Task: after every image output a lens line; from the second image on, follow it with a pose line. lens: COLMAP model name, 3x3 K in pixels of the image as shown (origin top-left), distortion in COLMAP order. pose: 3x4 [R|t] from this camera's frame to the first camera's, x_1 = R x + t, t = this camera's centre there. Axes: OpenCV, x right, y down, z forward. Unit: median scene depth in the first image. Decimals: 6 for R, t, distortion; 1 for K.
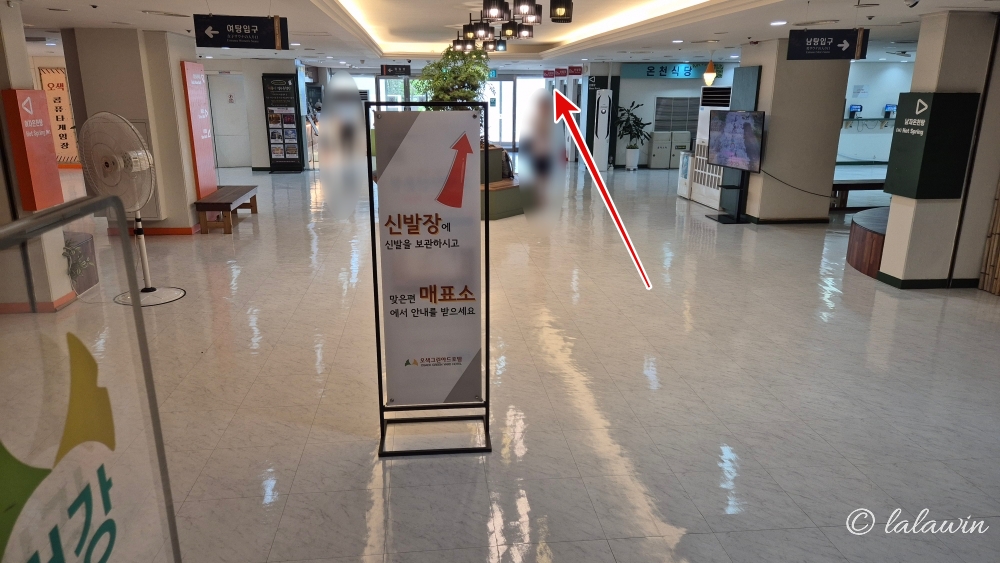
lens RADIAL K [[669.9, 0, 500.0], [0, 669.9, 281.5], [0, 0, 1]] dist [0.037204, -0.001766]
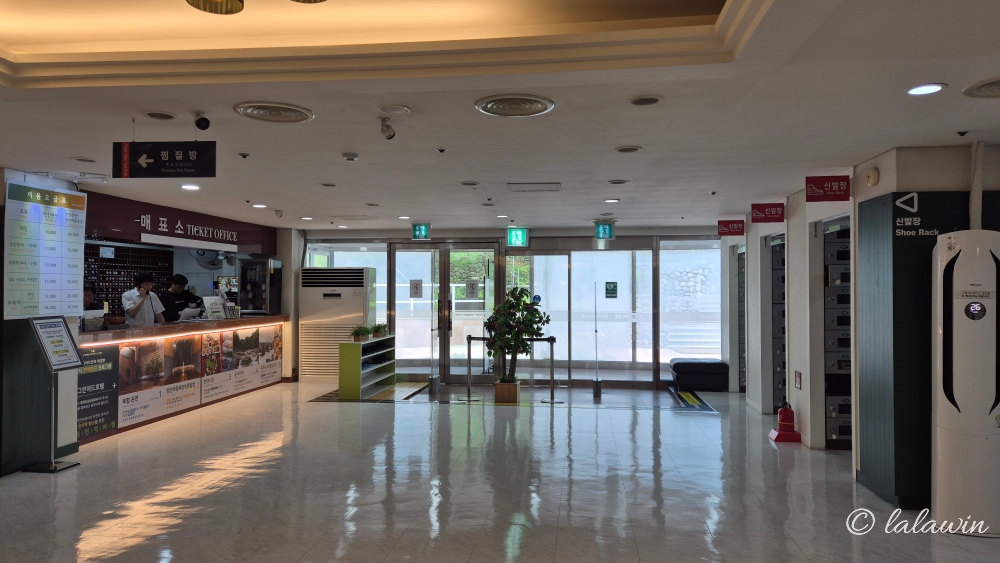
lens RADIAL K [[669.9, 0, 500.0], [0, 669.9, 281.5], [0, 0, 1]] dist [0.037204, -0.001766]
pose [[0.973749, -0.005027, -0.227567, 0.032412], [-0.059043, 0.959959, -0.273849, -0.177615], [0.219832, 0.280097, 0.934462, 0.697551]]
